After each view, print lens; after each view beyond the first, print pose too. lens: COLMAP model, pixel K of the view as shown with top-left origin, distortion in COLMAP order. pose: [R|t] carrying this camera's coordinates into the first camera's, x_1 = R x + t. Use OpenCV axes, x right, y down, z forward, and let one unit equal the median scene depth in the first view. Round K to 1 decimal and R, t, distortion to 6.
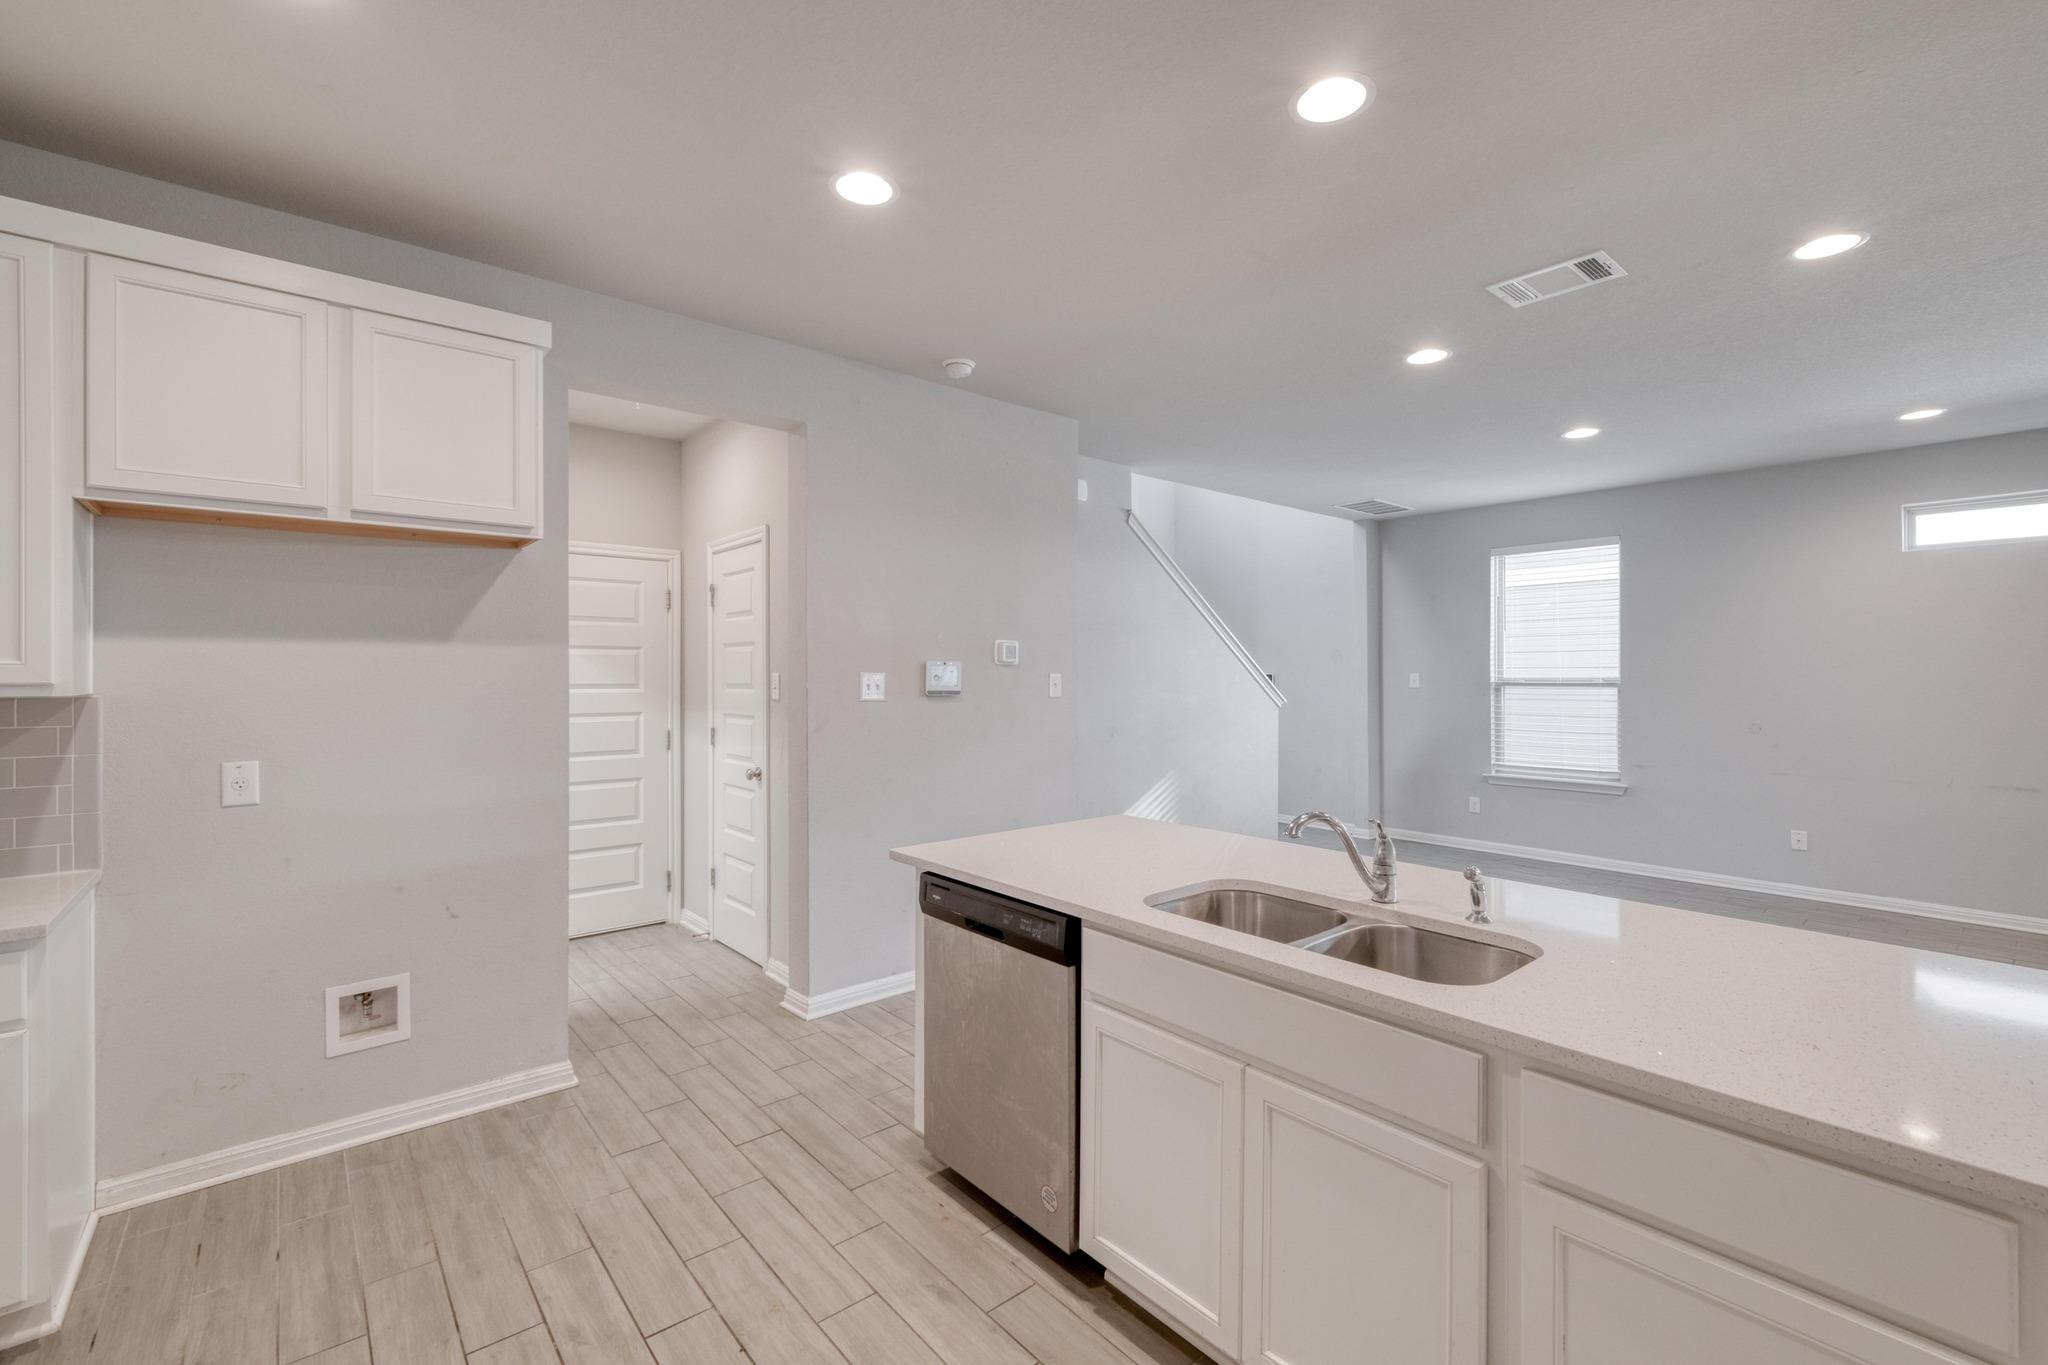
lens RADIAL K [[879.1, 0, 1028.5], [0, 879.1, 676.6], [0, 0, 1]] dist [0.015241, -0.009335]
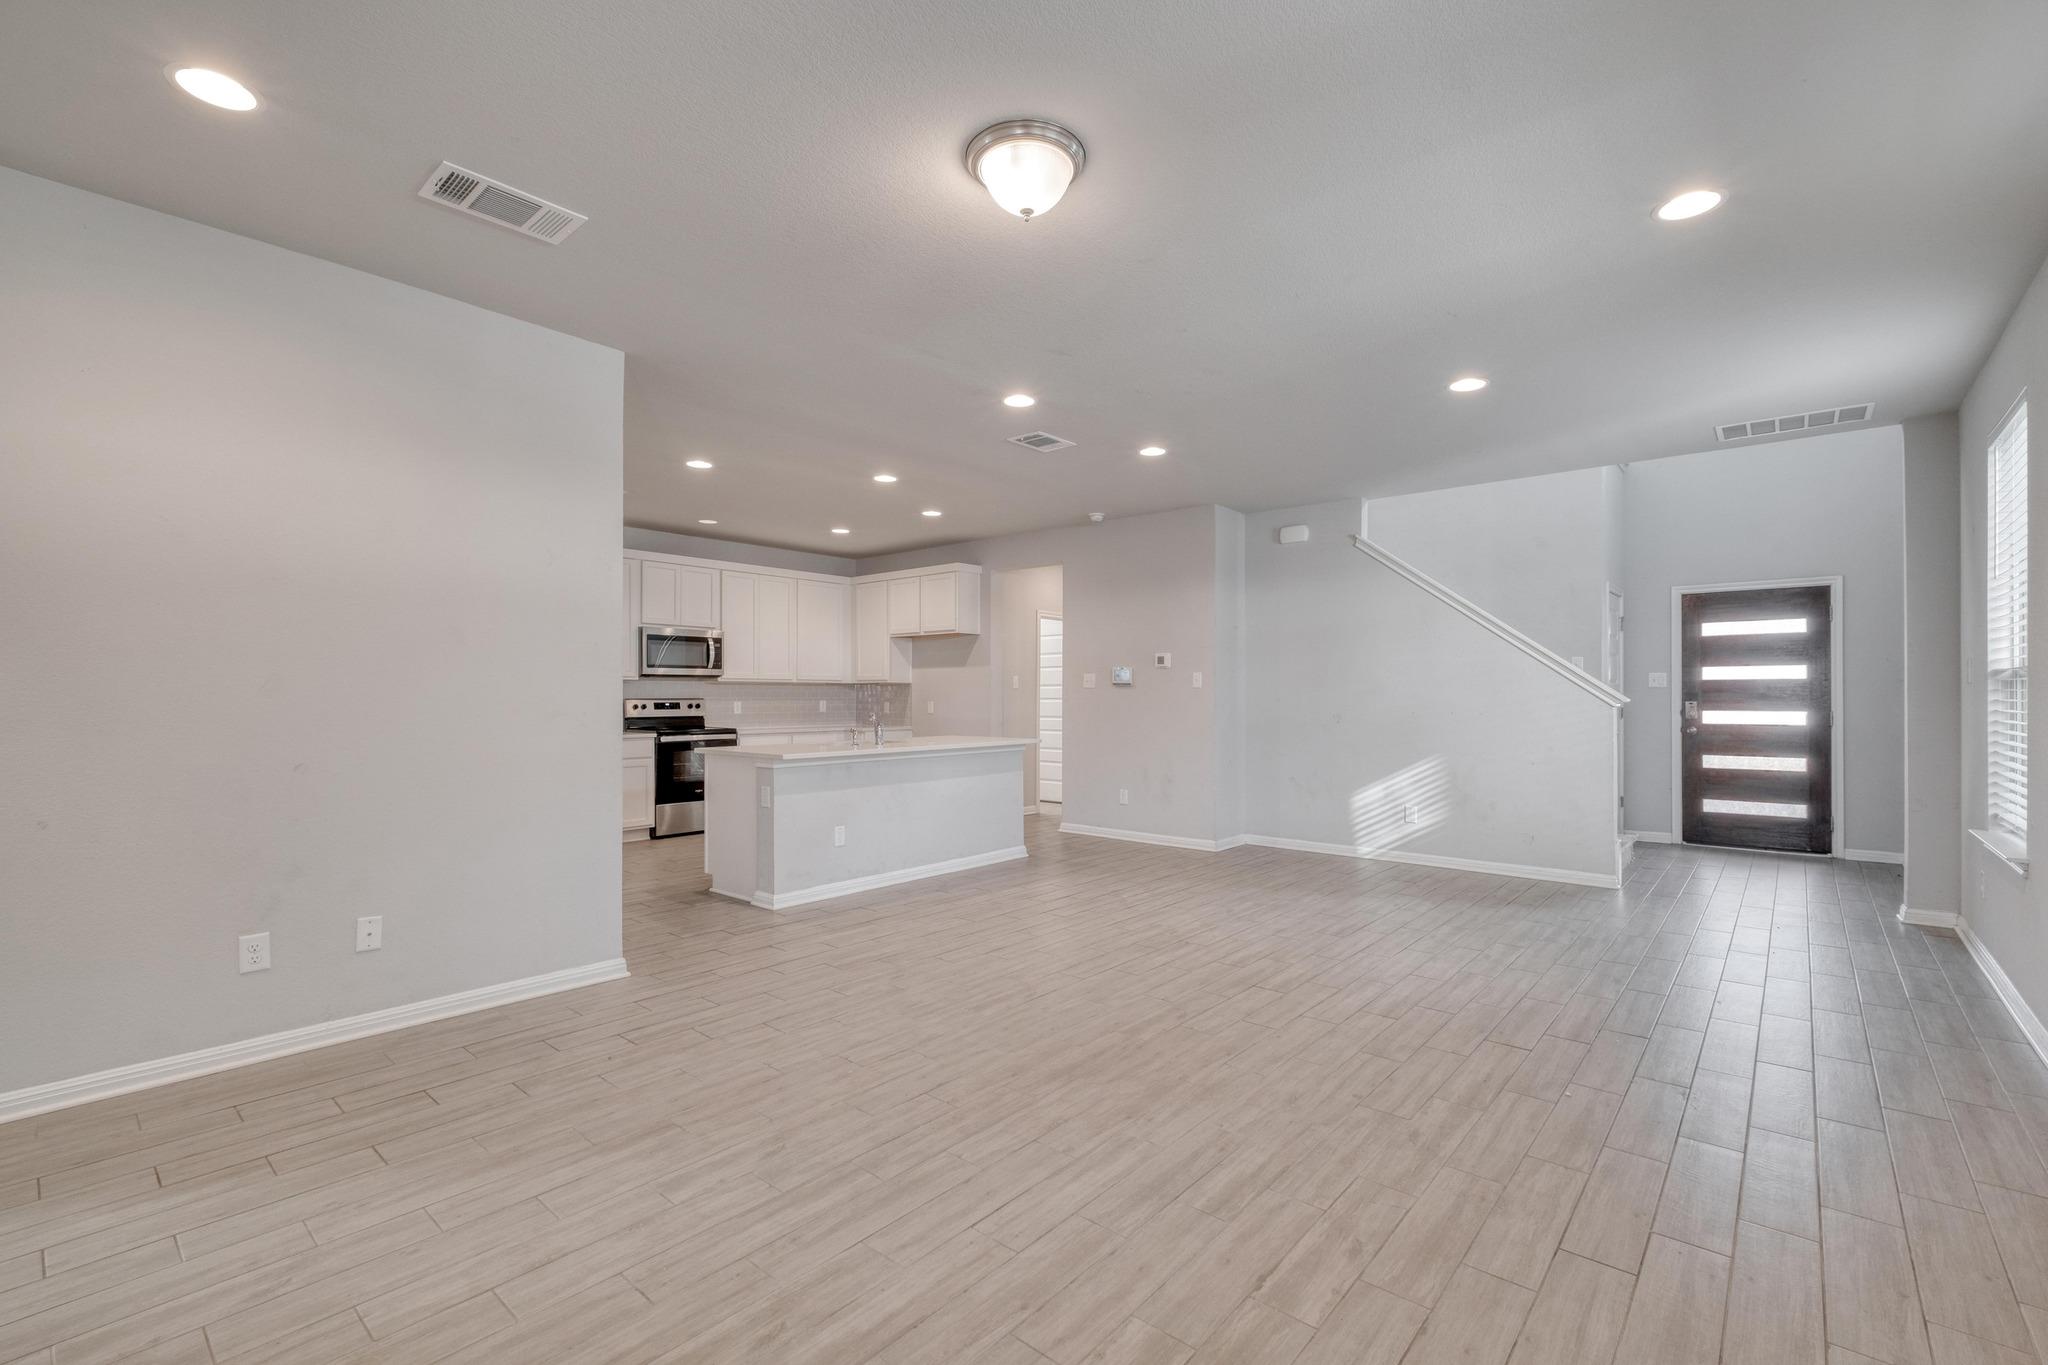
lens RADIAL K [[882.5, 0, 1028.9], [0, 882.5, 695.2], [0, 0, 1]] dist [0.013436, -0.009248]
pose [[0.152993, 0.000755, -0.988227, 1.847717], [-0.002931, 0.999996, 0.000310, 0.044766], [0.988223, 0.002849, 0.152995, 0.557311]]
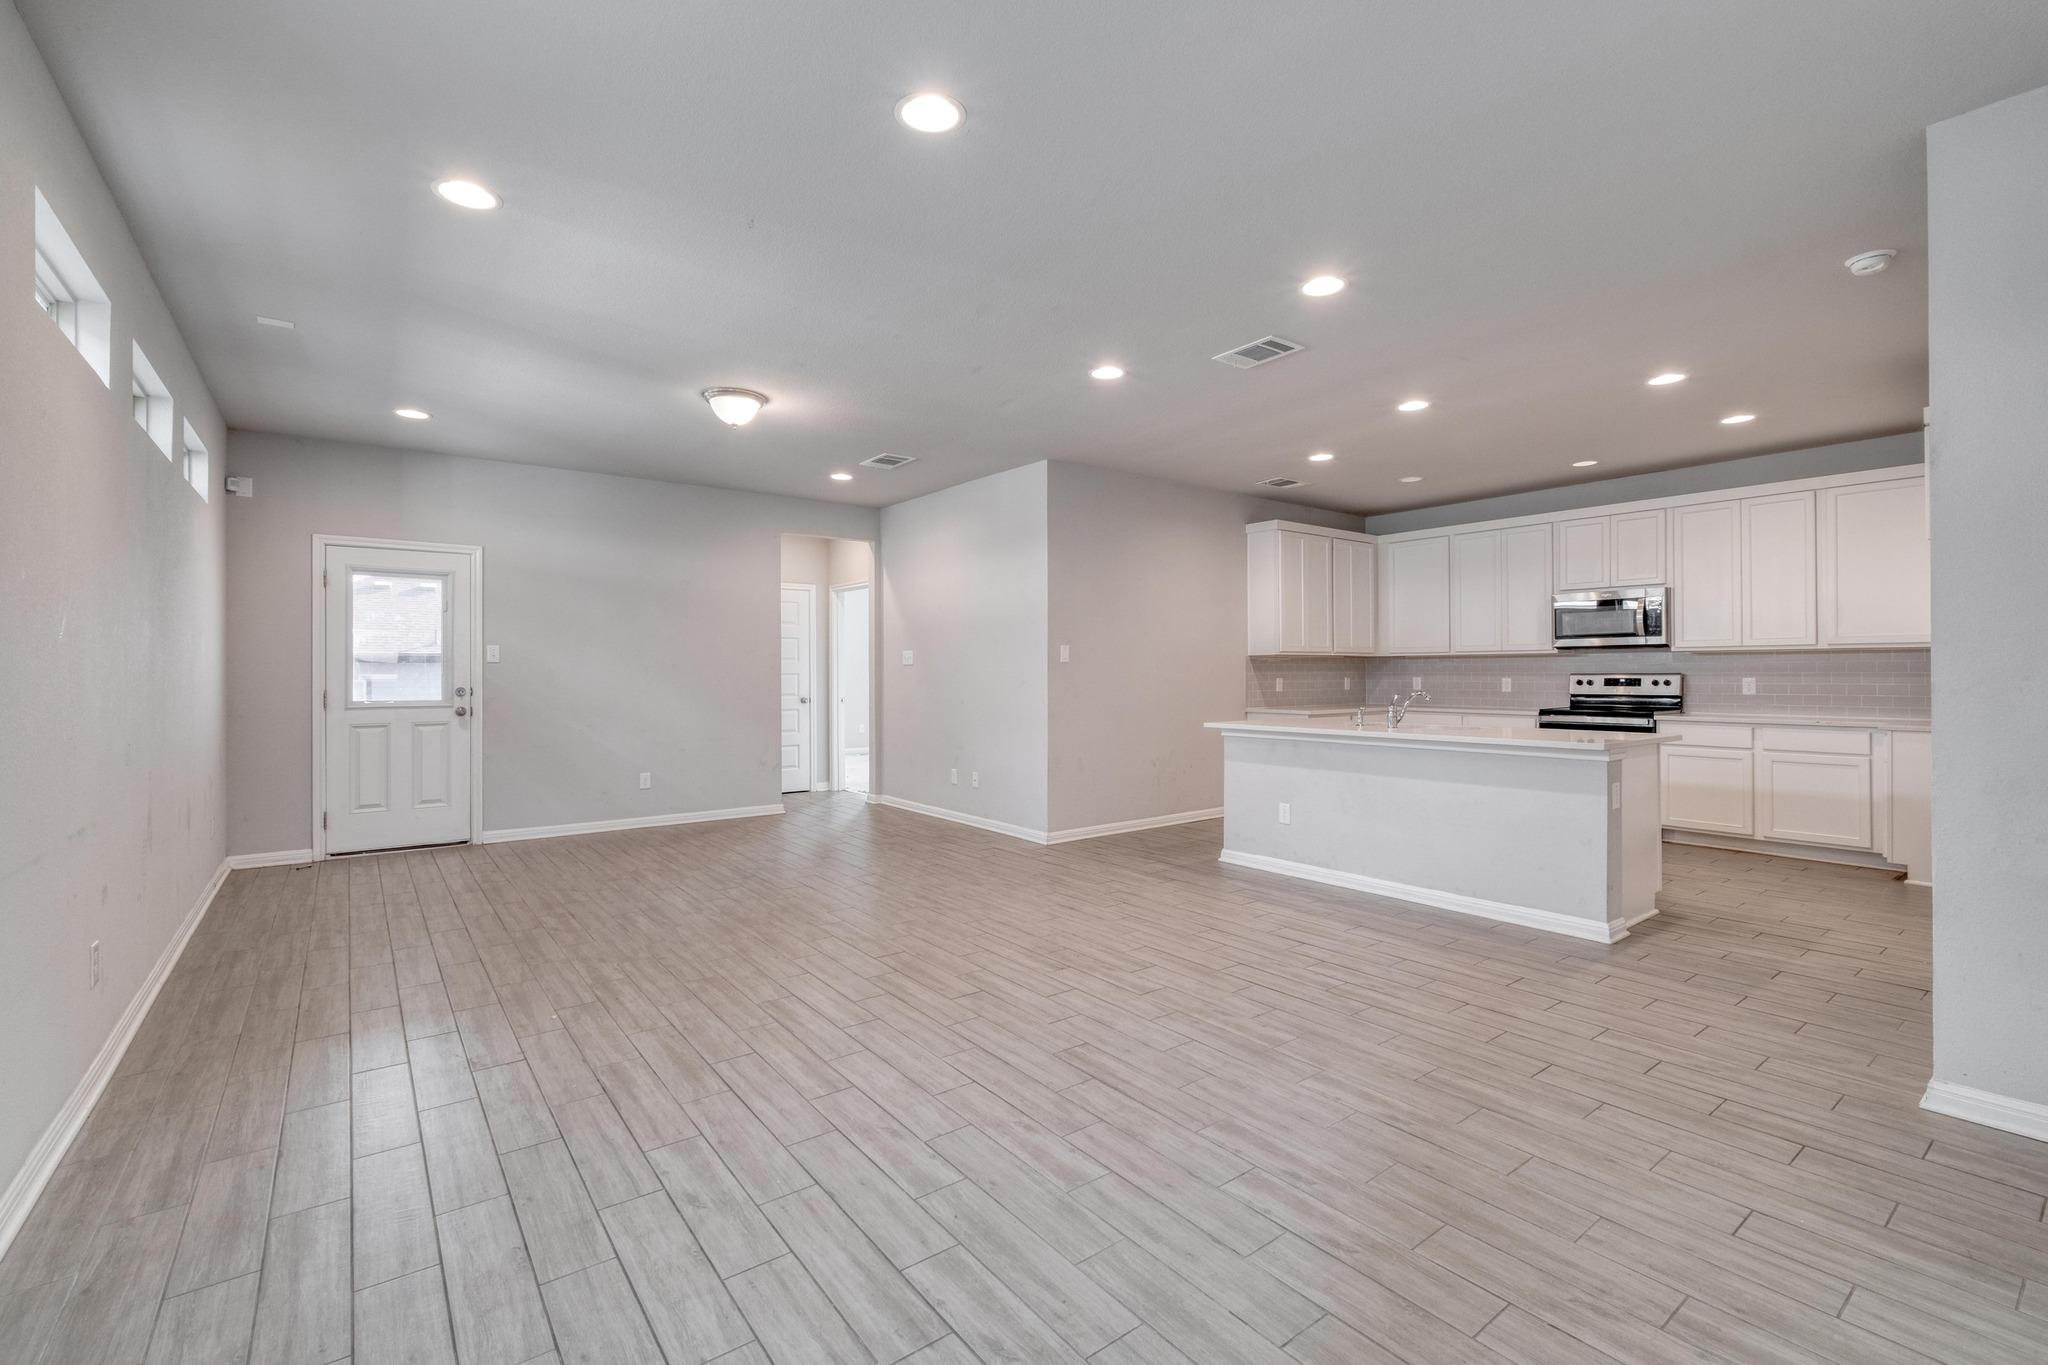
lens RADIAL K [[886.2, 0, 1026.8], [0, 886.2, 668.5], [0, 0, 1]] dist [0.019554, -0.012399]
pose [[-0.998637, 0.004659, 0.051977, 0.705348], [0.004527, 0.999986, -0.002663, 0.045321], [-0.051988, -0.002425, -0.998645, 1.926572]]
